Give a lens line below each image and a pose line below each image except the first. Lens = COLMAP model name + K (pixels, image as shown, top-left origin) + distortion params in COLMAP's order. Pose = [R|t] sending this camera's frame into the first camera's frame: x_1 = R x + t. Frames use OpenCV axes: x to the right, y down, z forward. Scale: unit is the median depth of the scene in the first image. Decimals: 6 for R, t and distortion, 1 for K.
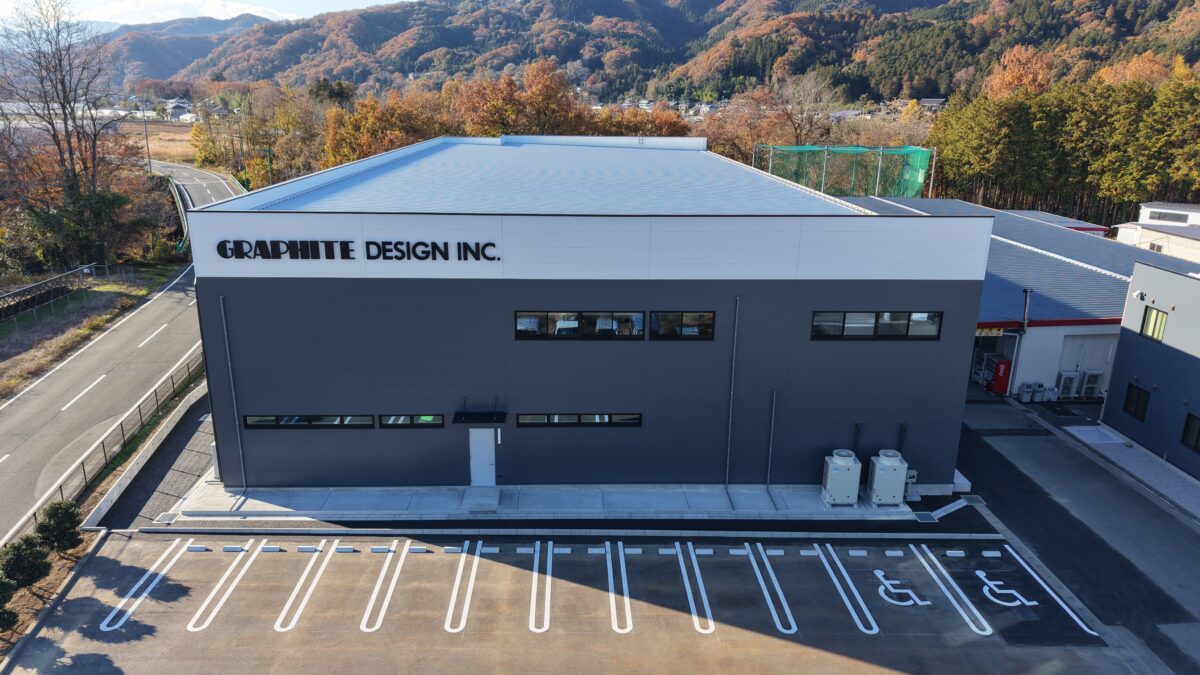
lens RADIAL K [[805.6, 0, 595.9], [0, 805.6, 342.3], [0, 0, 1]] dist [0.012799, -0.002005]
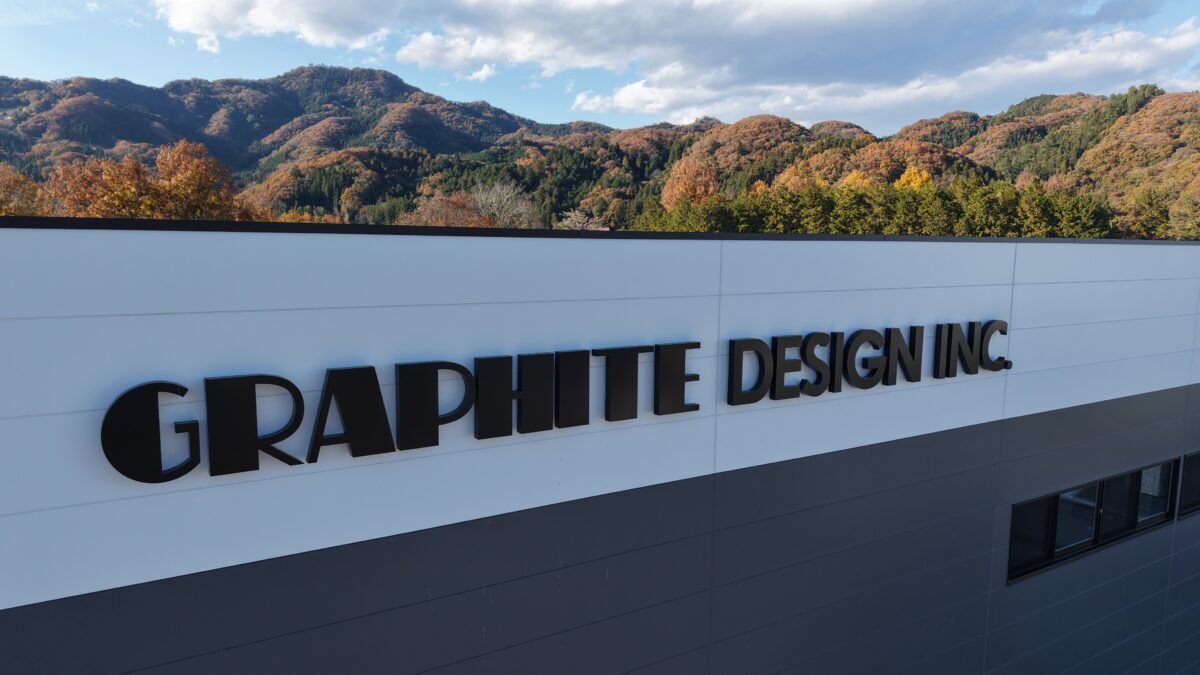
lens RADIAL K [[800.5, 0, 597.9], [0, 800.5, 343.5], [0, 0, 1]] dist [0.054698, -0.076769]
pose [[0.860579, -0.065618, 0.505072, -0.143722], [0.143777, 0.982632, -0.117317, -0.030934], [-0.488602, 0.173578, 0.855067, 0.248340]]
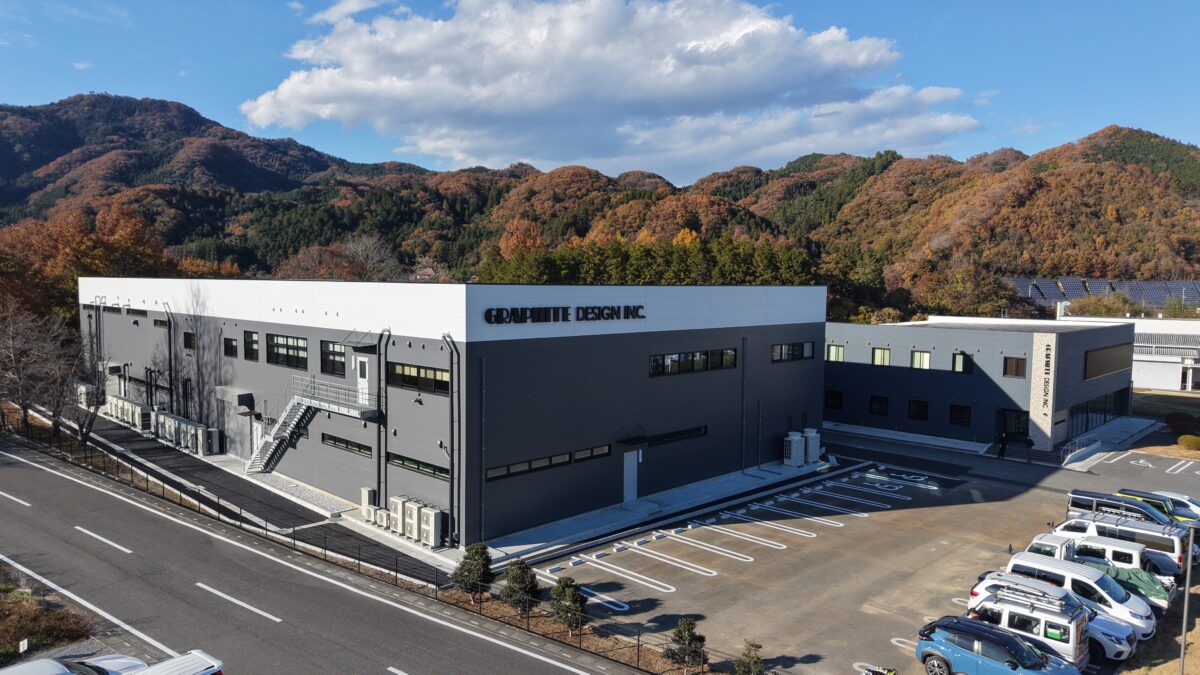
lens RADIAL K [[805.6, 0, 595.9], [0, 805.6, 342.3], [0, 0, 1]] dist [0.012799, -0.002005]
pose [[0.726236, -0.054834, 0.685255, -0.355350], [0.195749, 0.972043, -0.129673, 0.031097], [-0.658986, 0.228311, 0.716667, 0.026734]]
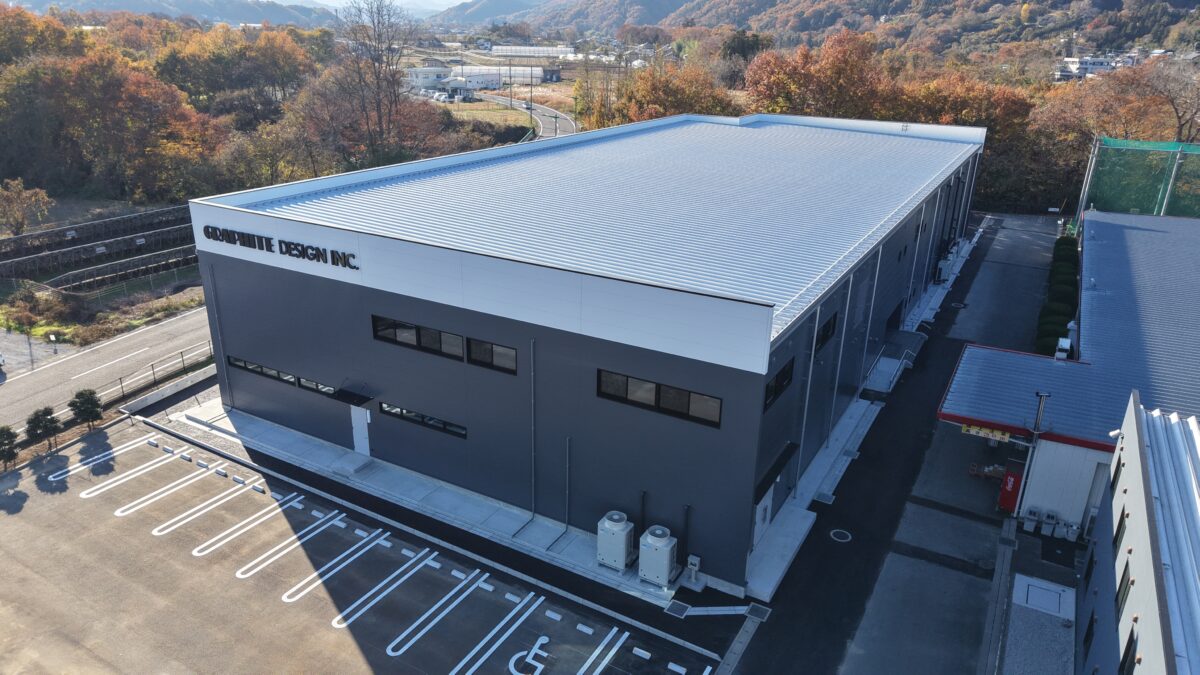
lens RADIAL K [[805.6, 0, 595.9], [0, 805.6, 342.3], [0, 0, 1]] dist [0.012799, -0.002005]
pose [[0.851567, 0.193622, -0.487180, 0.242054], [-0.161453, 0.980990, 0.107667, -0.057345], [0.498765, -0.013030, 0.866639, 0.049824]]
